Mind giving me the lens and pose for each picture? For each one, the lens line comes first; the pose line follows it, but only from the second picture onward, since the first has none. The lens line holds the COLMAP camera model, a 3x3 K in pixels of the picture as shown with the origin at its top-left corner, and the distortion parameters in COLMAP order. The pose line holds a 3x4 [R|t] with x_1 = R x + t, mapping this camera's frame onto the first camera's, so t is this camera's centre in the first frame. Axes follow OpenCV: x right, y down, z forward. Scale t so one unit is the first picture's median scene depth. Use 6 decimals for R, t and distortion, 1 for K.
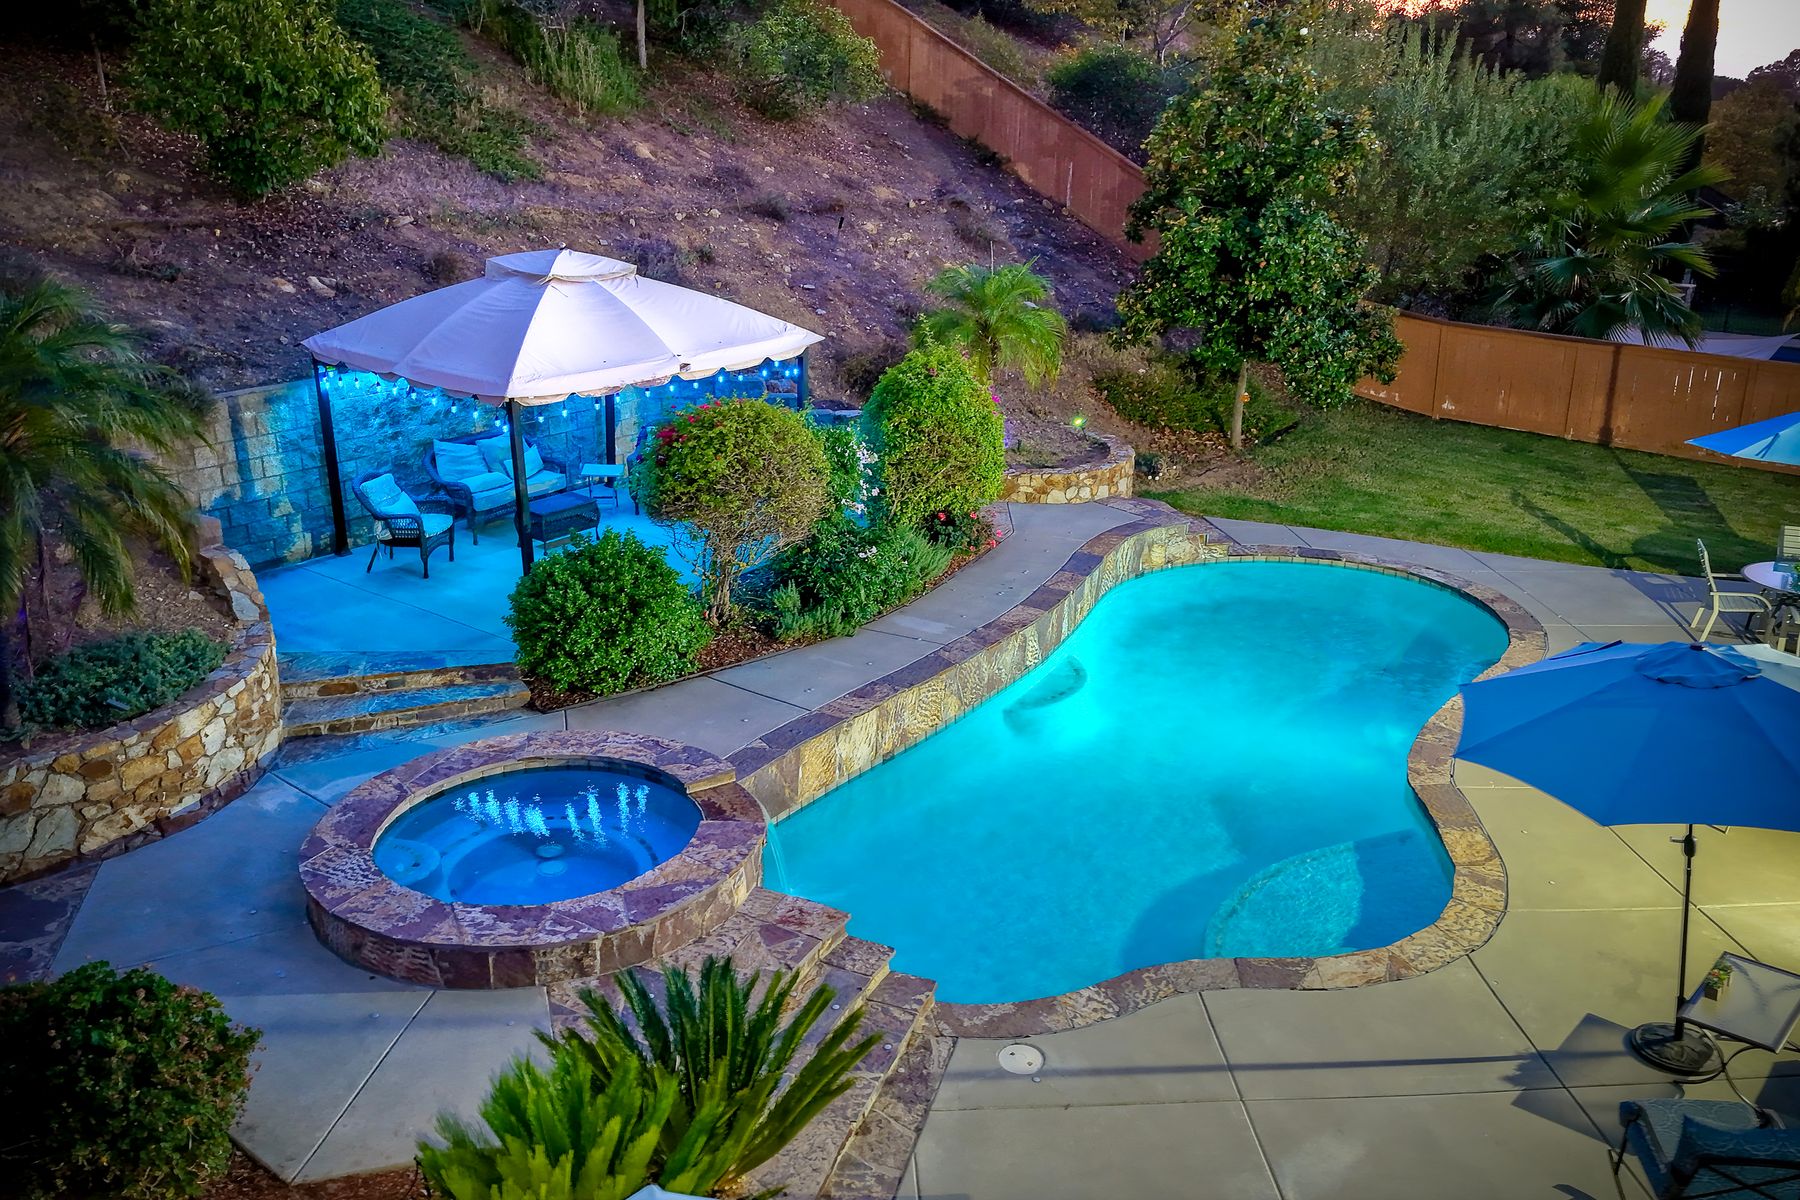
lens RADIAL K [[1498.5, 0, 898.5], [0, 1498.5, 585.6], [0, 0, 1]] dist [-0.013931, 0.038242]
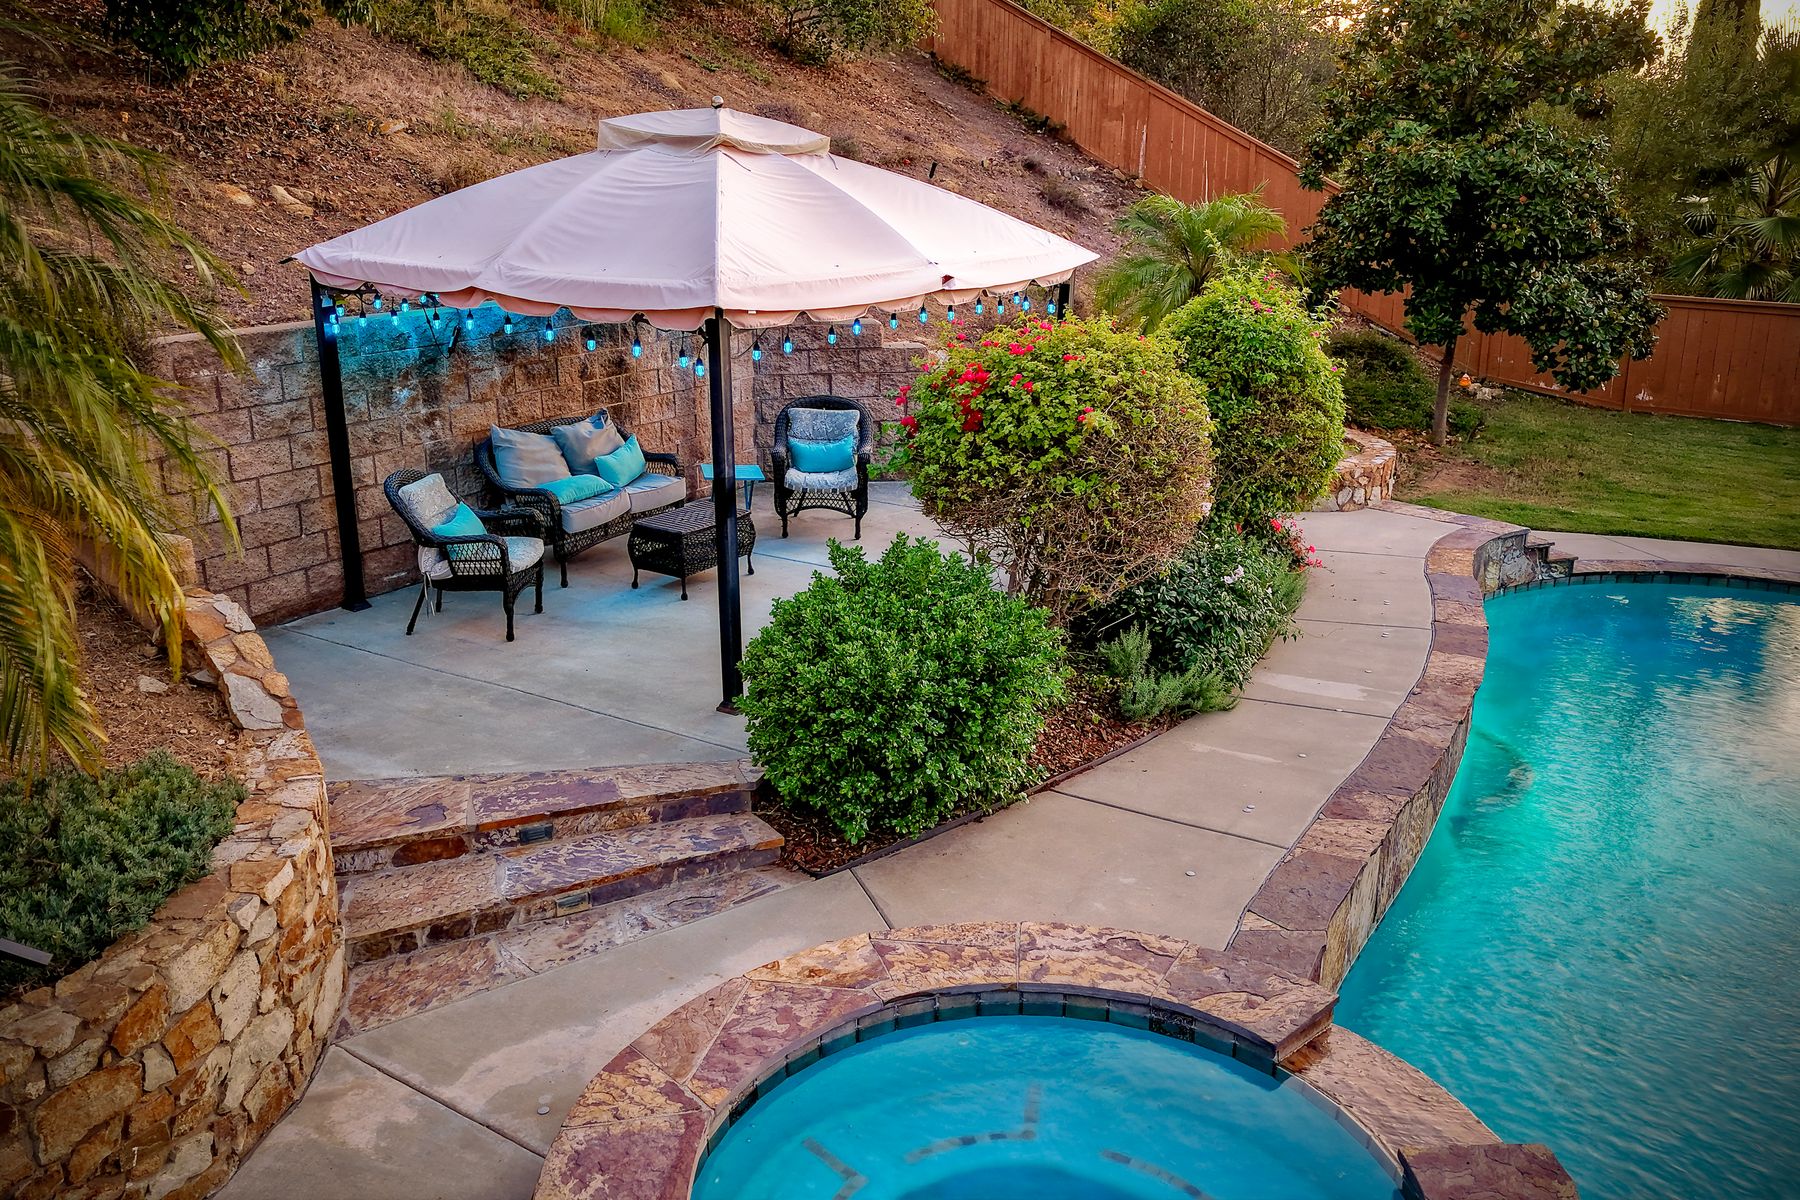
lens RADIAL K [[1498.5, 0, 899.7], [0, 1498.5, 587.6], [0, 0, 1]] dist [-0.013931, 0.038242]
pose [[0.995209, -0.031145, 0.092676, -0.246432], [0.034535, 0.998784, -0.035195, 0.000319], [-0.091467, 0.038227, 0.995074, 0.437926]]
